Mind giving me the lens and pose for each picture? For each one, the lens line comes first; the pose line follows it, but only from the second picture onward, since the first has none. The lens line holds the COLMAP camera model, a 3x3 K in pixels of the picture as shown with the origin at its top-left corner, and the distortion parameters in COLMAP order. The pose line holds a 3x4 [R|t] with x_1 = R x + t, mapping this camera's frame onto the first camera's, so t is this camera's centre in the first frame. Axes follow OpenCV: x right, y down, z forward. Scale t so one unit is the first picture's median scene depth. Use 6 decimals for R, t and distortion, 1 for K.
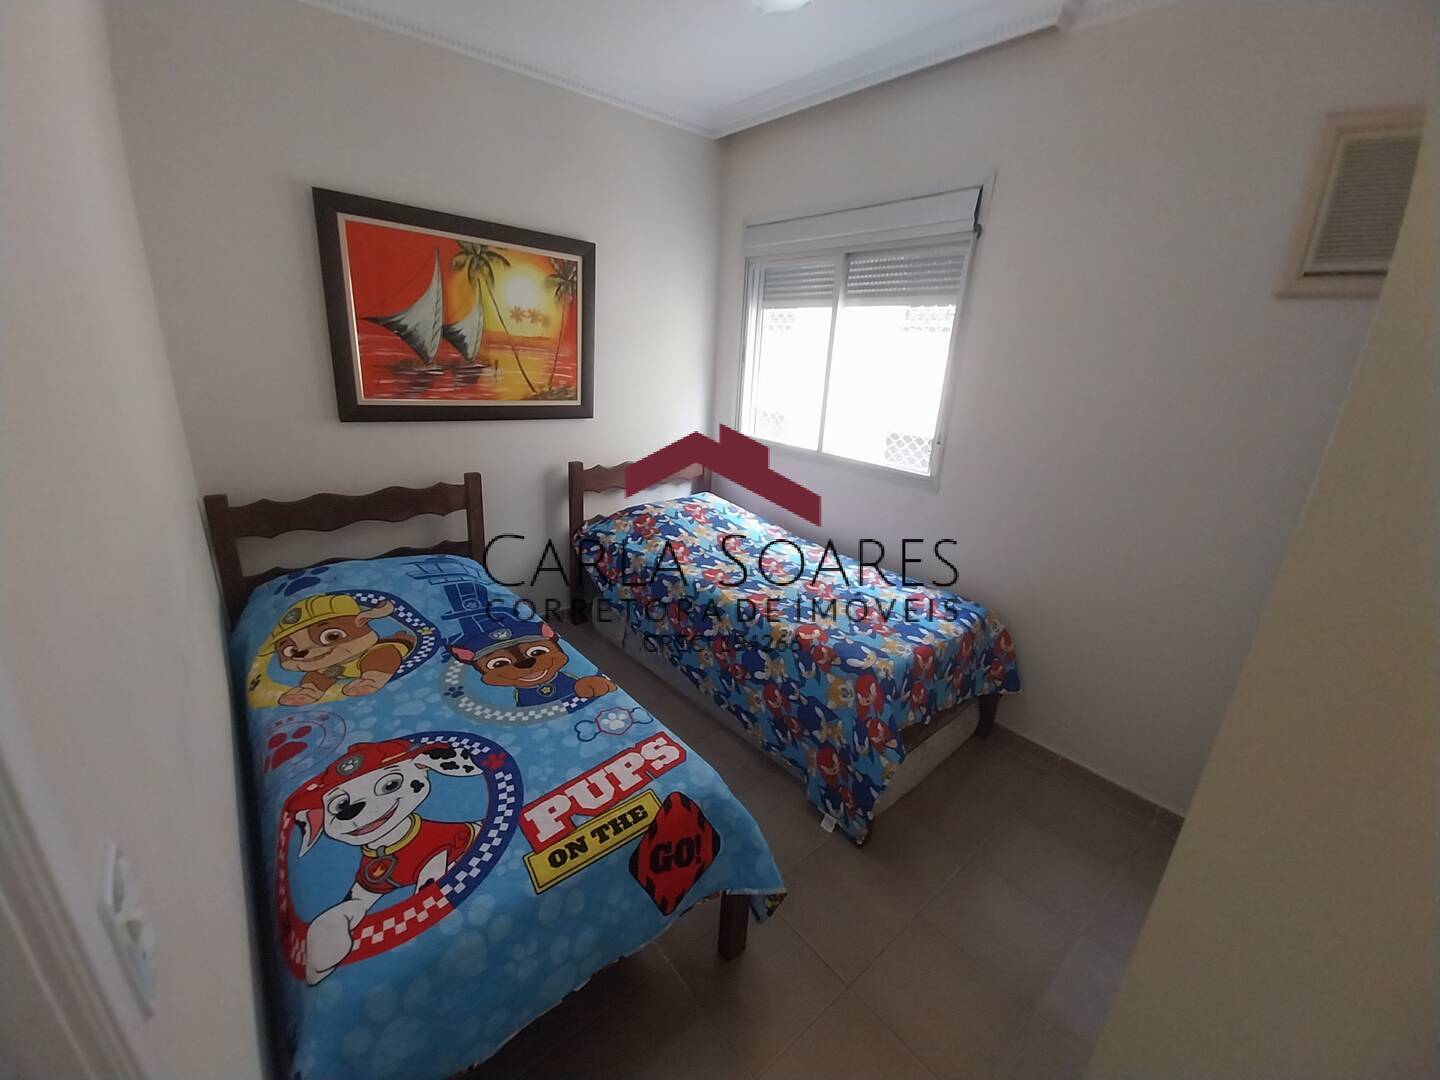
lens RADIAL K [[566.3, 0, 715.2], [0, 566.3, 532.3], [0, 0, 1]] dist [0.025863, -0.018289]
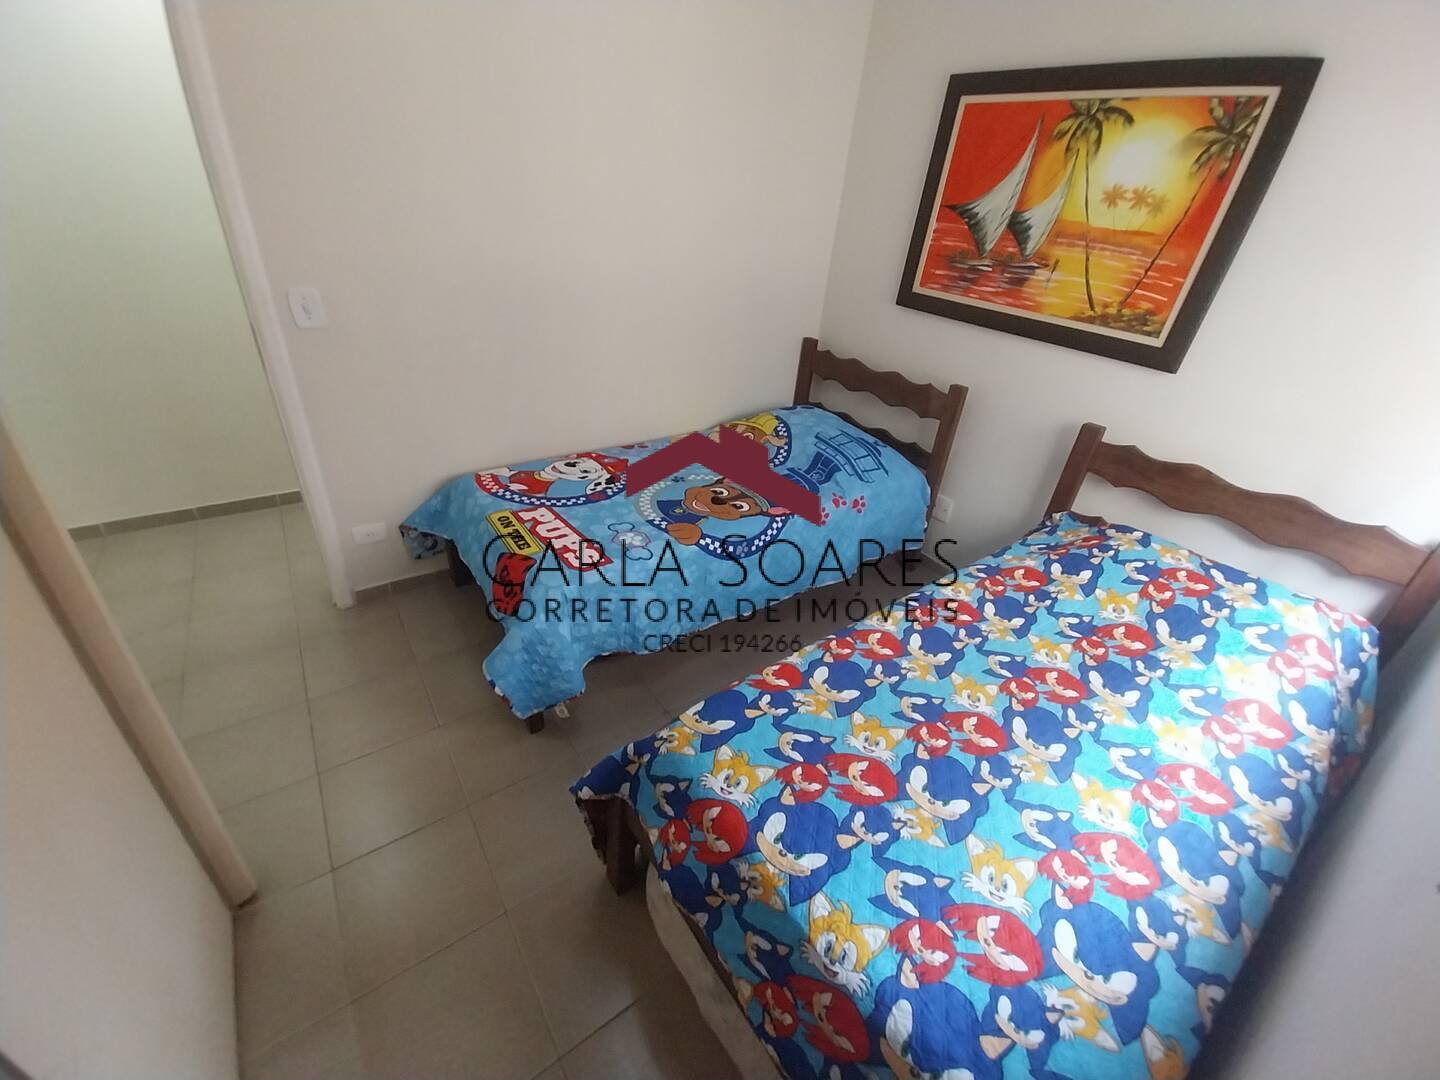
lens RADIAL K [[576.5, 0, 719.4], [0, 576.5, 535.1], [0, 0, 1]] dist [0.027624, -0.018402]
pose [[-0.074373, 0.451408, -0.889213, 0.669053], [-0.385044, 0.809535, 0.443164, -0.214783], [0.919896, 0.375346, 0.113605, 0.777228]]
